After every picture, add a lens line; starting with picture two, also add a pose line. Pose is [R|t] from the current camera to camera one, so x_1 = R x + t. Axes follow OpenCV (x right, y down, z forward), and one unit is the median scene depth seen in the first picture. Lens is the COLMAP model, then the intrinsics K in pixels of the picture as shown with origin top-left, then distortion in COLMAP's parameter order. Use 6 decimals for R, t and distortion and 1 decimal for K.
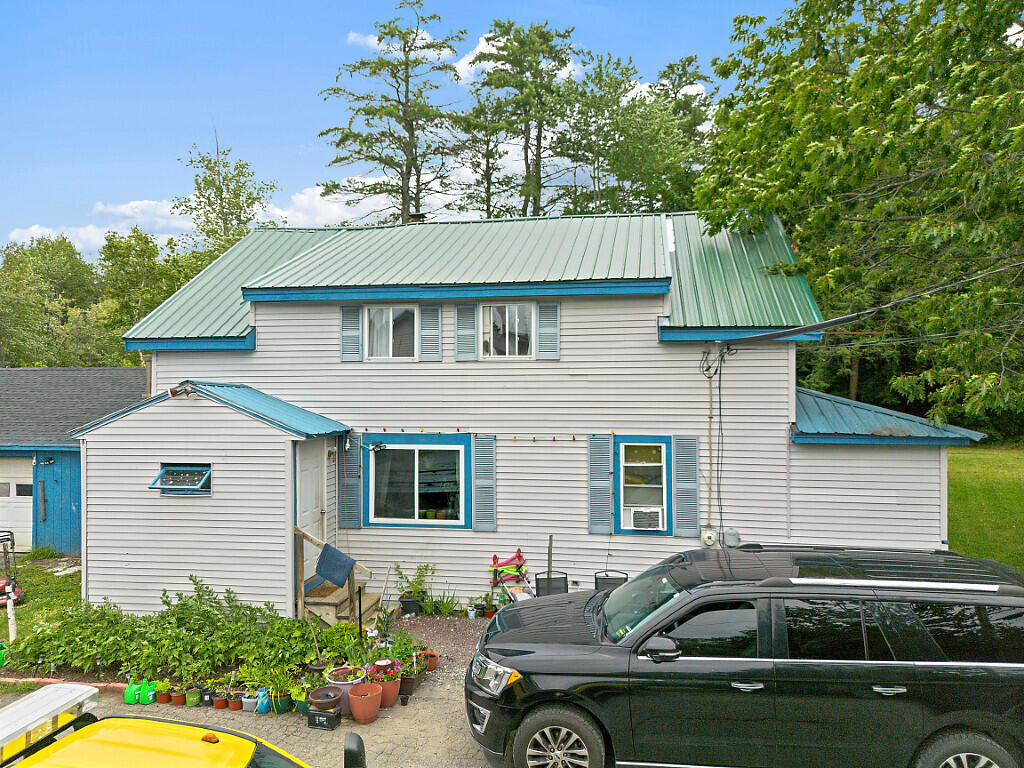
lens RADIAL K [[730.9, 0, 513.3], [0, 730.9, 362.1], [0, 0, 1]] dist [0.024139, -0.008104]
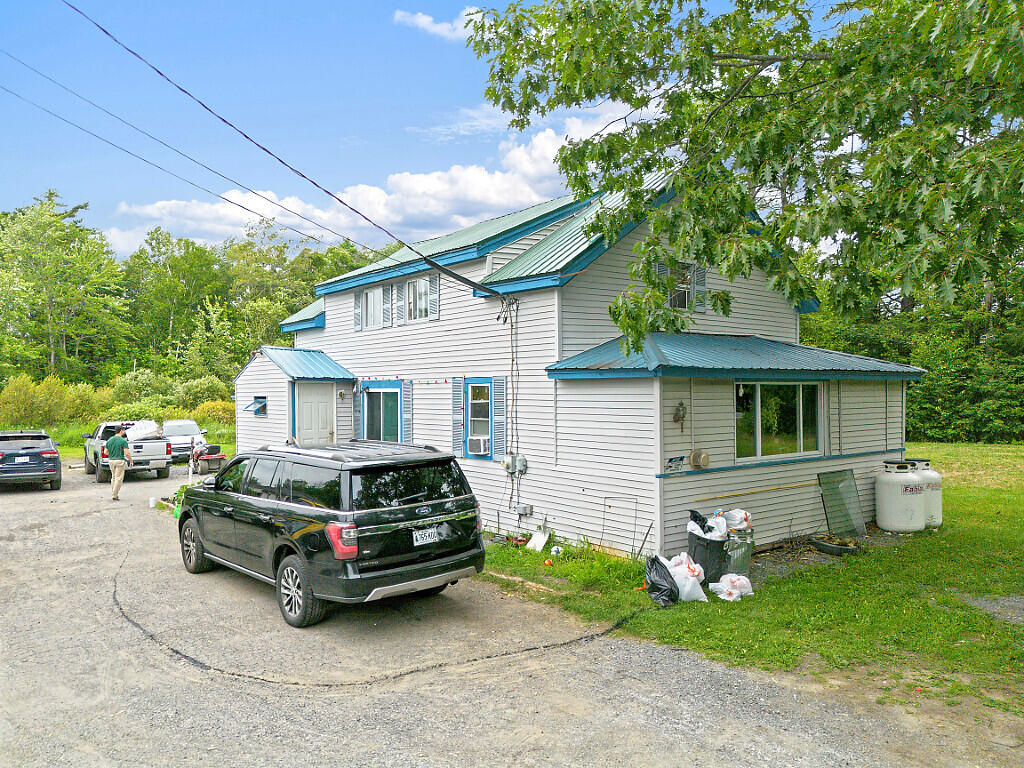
lens RADIAL K [[720.7, 0, 513.0], [0, 720.7, 402.1], [0, 0, 1]] dist [0.048658, -0.000892]
pose [[0.761396, 0.008623, -0.648230, 0.961925], [0.021425, 0.999031, 0.038454, 0.093315], [0.647933, -0.043168, 0.760473, 0.122398]]
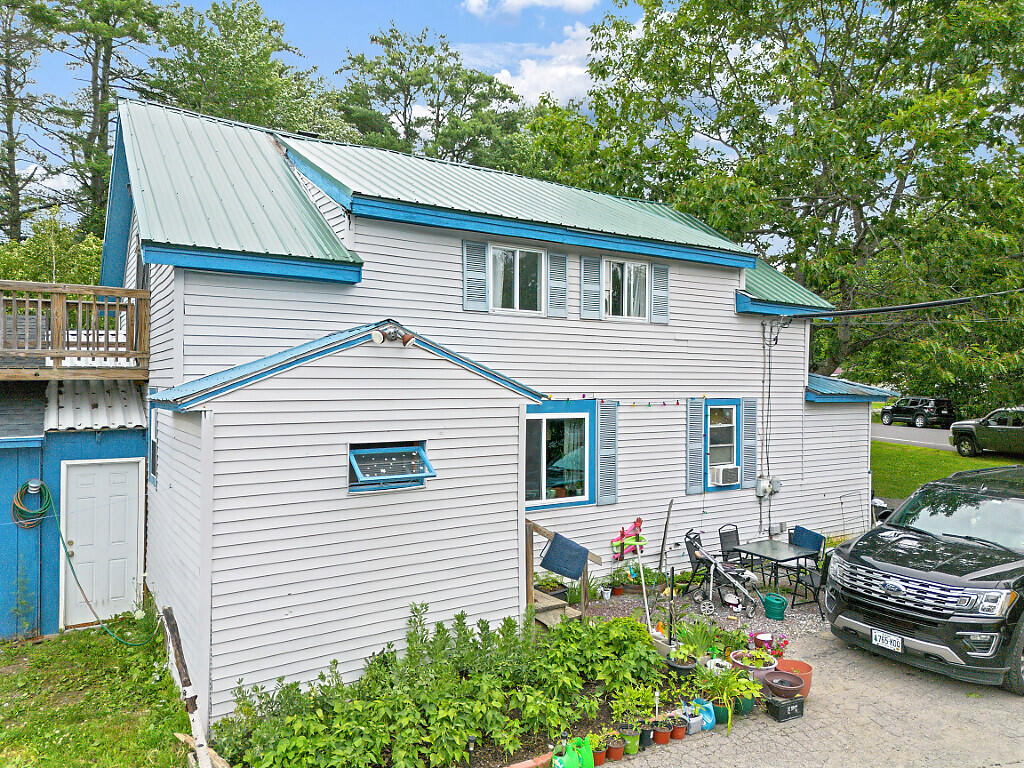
lens RADIAL K [[741.8, 0, 512.0], [0, 741.8, 384.0], [0, 0, 1]] dist [0.045720, -0.089928]
pose [[0.730273, 0.006344, 0.683126, -0.768235], [-0.028958, 0.999346, 0.021675, 0.062145], [-0.682541, -0.035610, 0.729979, 0.400745]]
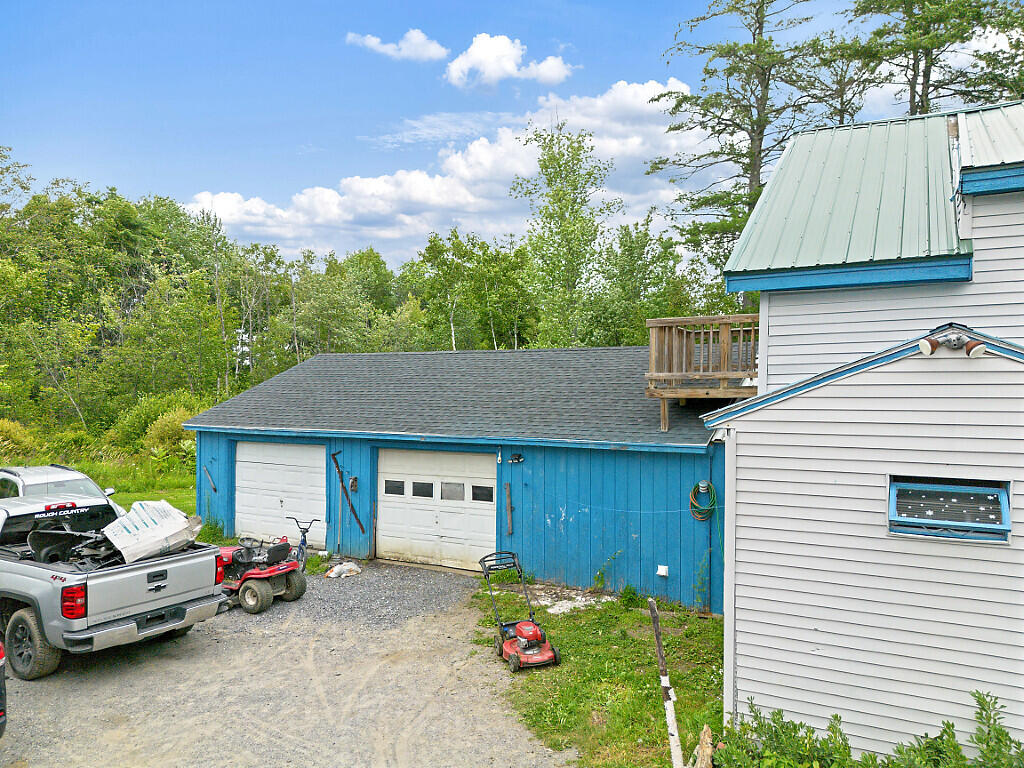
lens RADIAL K [[720.7, 0, 513.0], [0, 720.7, 402.1], [0, 0, 1]] dist [0.048658, -0.000892]
pose [[0.951018, 0.014539, -0.308792, -0.541330], [-0.001545, 0.999104, 0.042284, 0.056417], [0.309130, -0.039735, 0.950189, 0.372368]]
